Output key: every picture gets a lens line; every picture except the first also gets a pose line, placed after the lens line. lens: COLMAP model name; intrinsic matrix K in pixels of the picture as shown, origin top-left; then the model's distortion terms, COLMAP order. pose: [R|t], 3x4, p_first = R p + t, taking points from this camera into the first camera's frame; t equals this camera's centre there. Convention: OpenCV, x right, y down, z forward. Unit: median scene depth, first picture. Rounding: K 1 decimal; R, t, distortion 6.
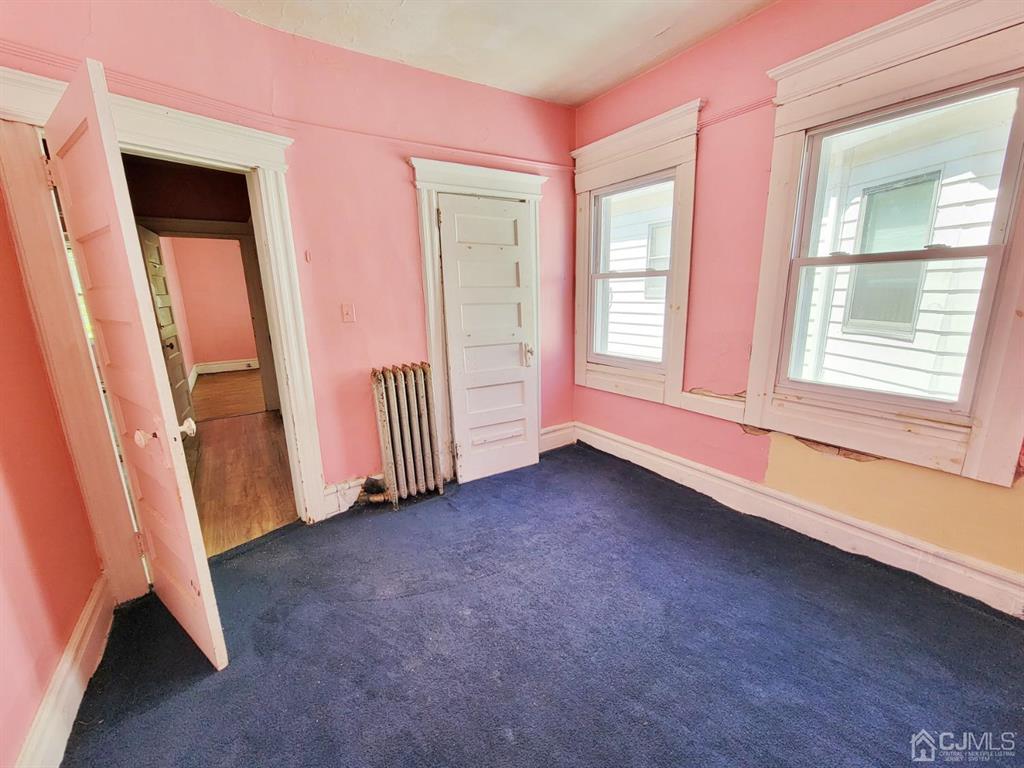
lens RADIAL K [[417.6, 0, 509.9], [0, 417.6, 382.5], [0, 0, 1]] dist [-0.003148, -0.001457]
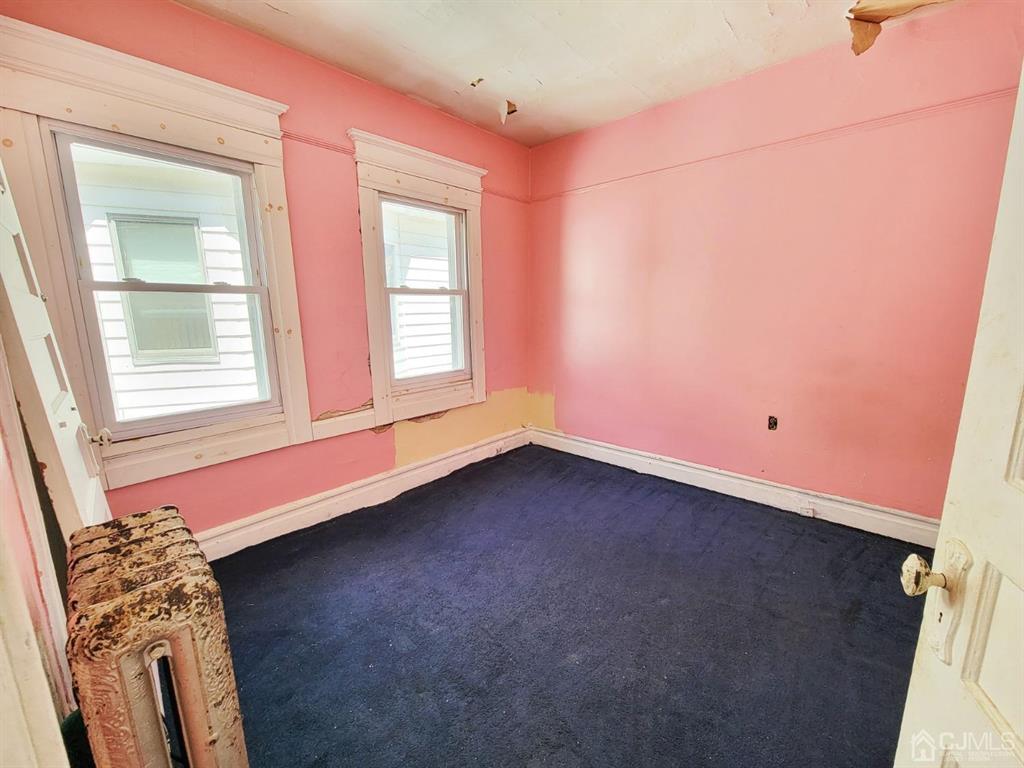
lens RADIAL K [[417.6, 0, 511.2], [0, 417.6, 384.9], [0, 0, 1]] dist [-0.003148, -0.001457]
pose [[-0.238208, -0.144429, 0.960415, -0.601990], [0.225128, 0.953736, 0.199262, -0.152580], [-0.944762, 0.263682, -0.194673, 0.818105]]
